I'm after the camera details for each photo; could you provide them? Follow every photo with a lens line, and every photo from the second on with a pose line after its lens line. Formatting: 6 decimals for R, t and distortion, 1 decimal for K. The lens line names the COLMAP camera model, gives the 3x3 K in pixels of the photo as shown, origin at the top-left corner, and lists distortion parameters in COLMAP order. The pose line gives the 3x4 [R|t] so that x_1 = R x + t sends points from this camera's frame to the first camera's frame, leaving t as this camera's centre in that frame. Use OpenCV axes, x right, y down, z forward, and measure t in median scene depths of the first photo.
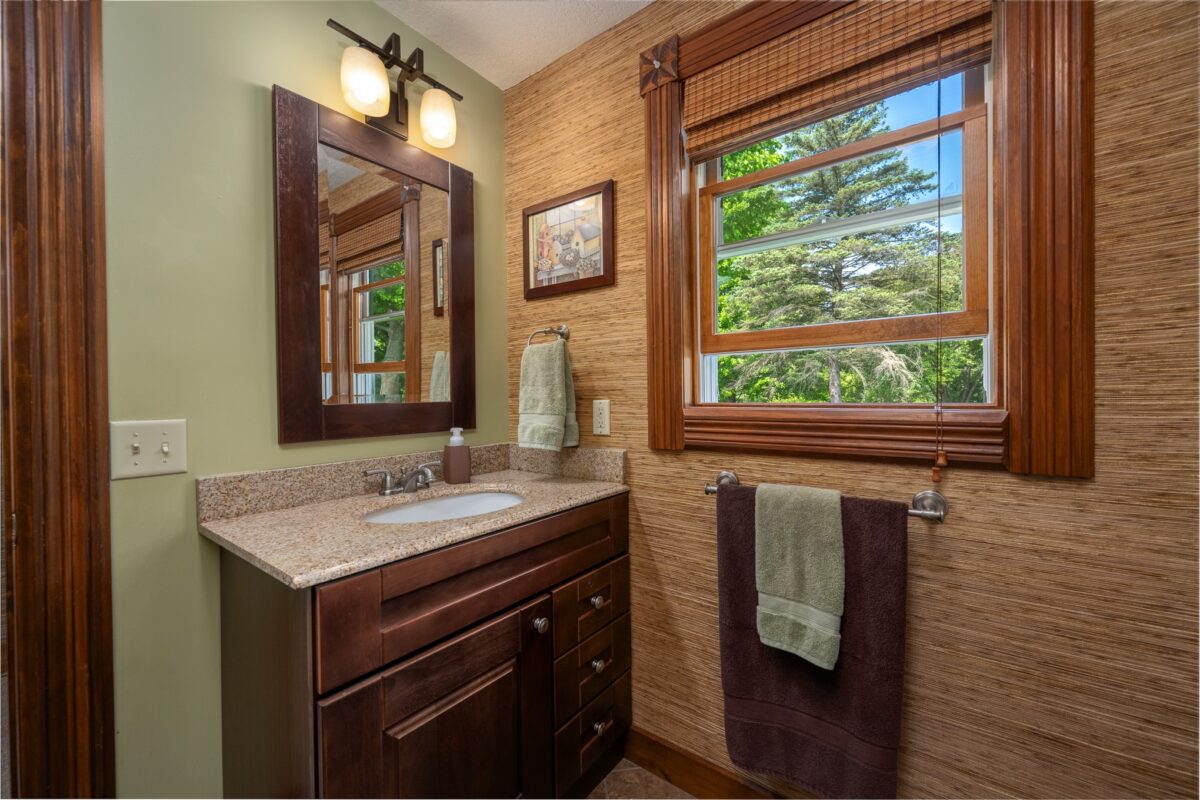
lens RADIAL K [[479.6, 0, 594.9], [0, 479.6, 399.6], [0, 0, 1]] dist [0.000344, -0.000698]
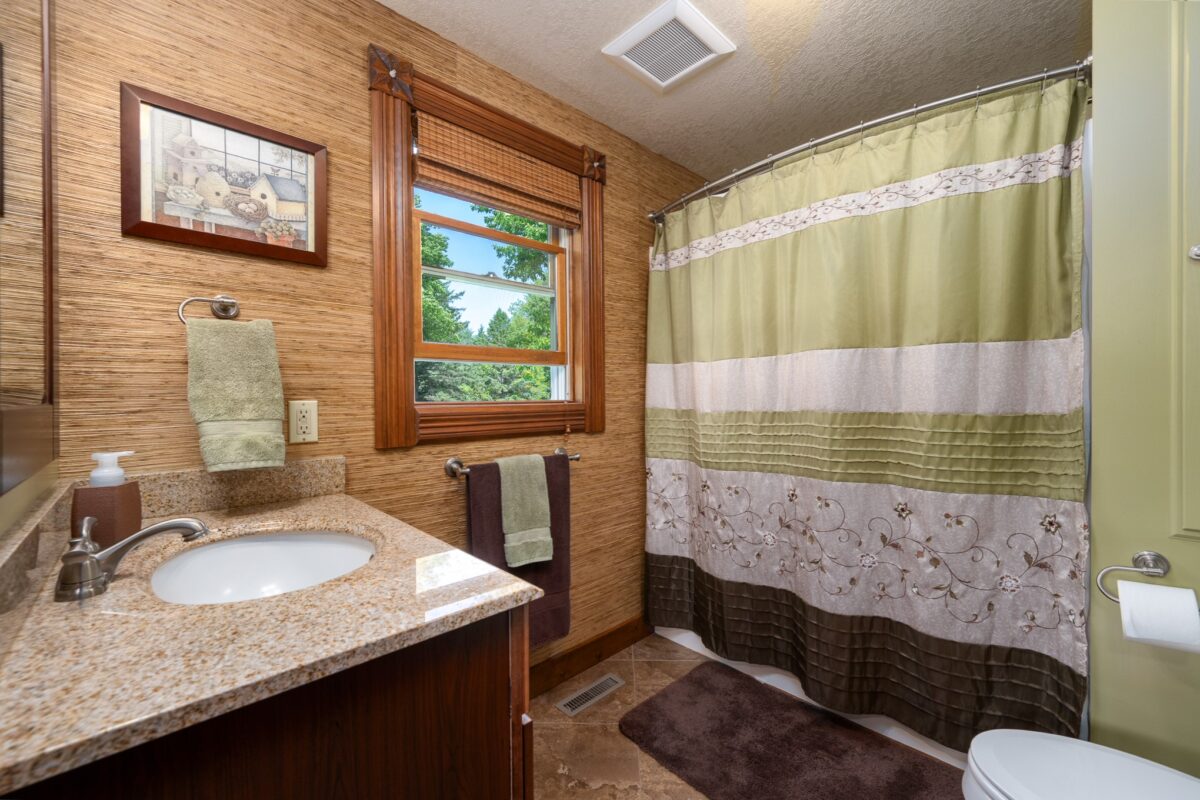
lens RADIAL K [[479.6, 0, 602.2], [0, 479.6, 398.2], [0, 0, 1]] dist [0.000344, -0.000698]
pose [[0.147145, 0.003869, 0.989107, -0.771885], [0.013712, 0.999888, -0.005951, 0.009271], [-0.989020, 0.014439, 0.147075, 0.390810]]
